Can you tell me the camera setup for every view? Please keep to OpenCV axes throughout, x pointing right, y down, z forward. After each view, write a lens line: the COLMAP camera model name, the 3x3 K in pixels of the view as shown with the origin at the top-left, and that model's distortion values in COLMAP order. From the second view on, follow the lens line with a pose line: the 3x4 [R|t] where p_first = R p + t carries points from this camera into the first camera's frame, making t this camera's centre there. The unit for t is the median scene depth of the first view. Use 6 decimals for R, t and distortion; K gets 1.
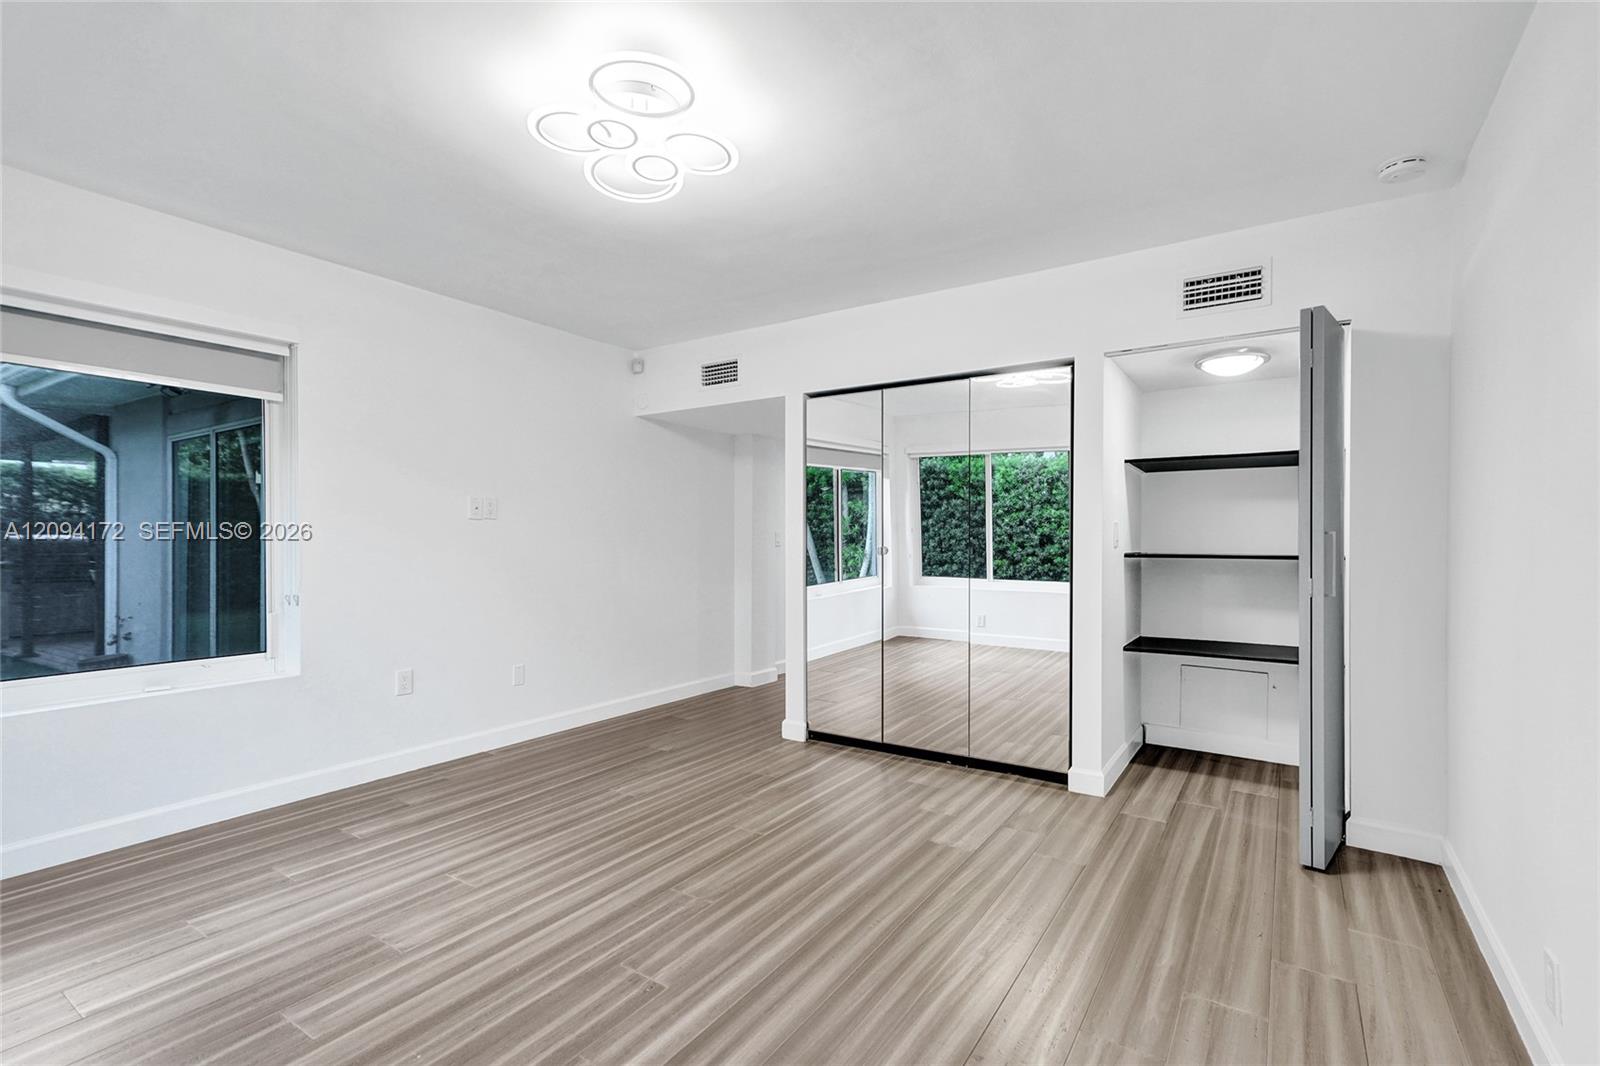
lens RADIAL K [[732.7, 0, 799.3], [0, 732.7, 535.5], [0, 0, 1]] dist [0.021090, -0.000159]
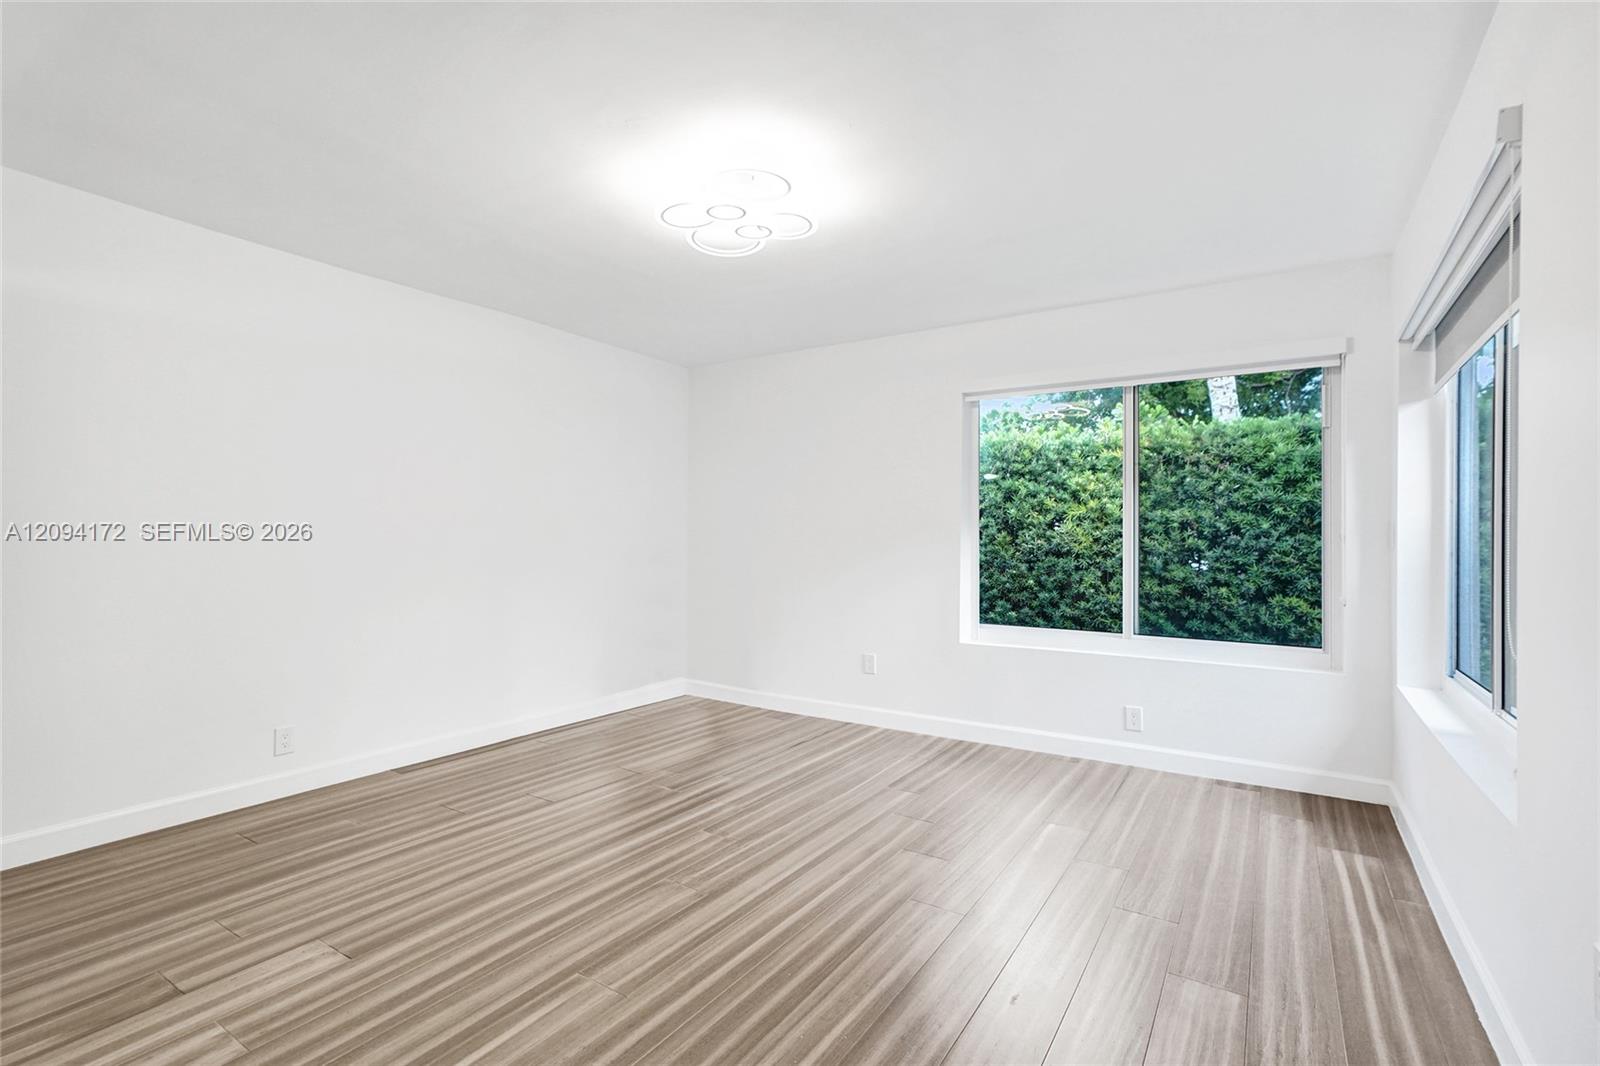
lens RADIAL K [[732.7, 0, 800.7], [0, 732.7, 538.2], [0, 0, 1]] dist [0.021090, -0.000159]
pose [[-0.999906, -0.006730, -0.011942, -0.297410], [-0.006642, 0.999950, -0.007421, 0.015061], [0.011991, -0.007341, -0.999901, 2.078490]]
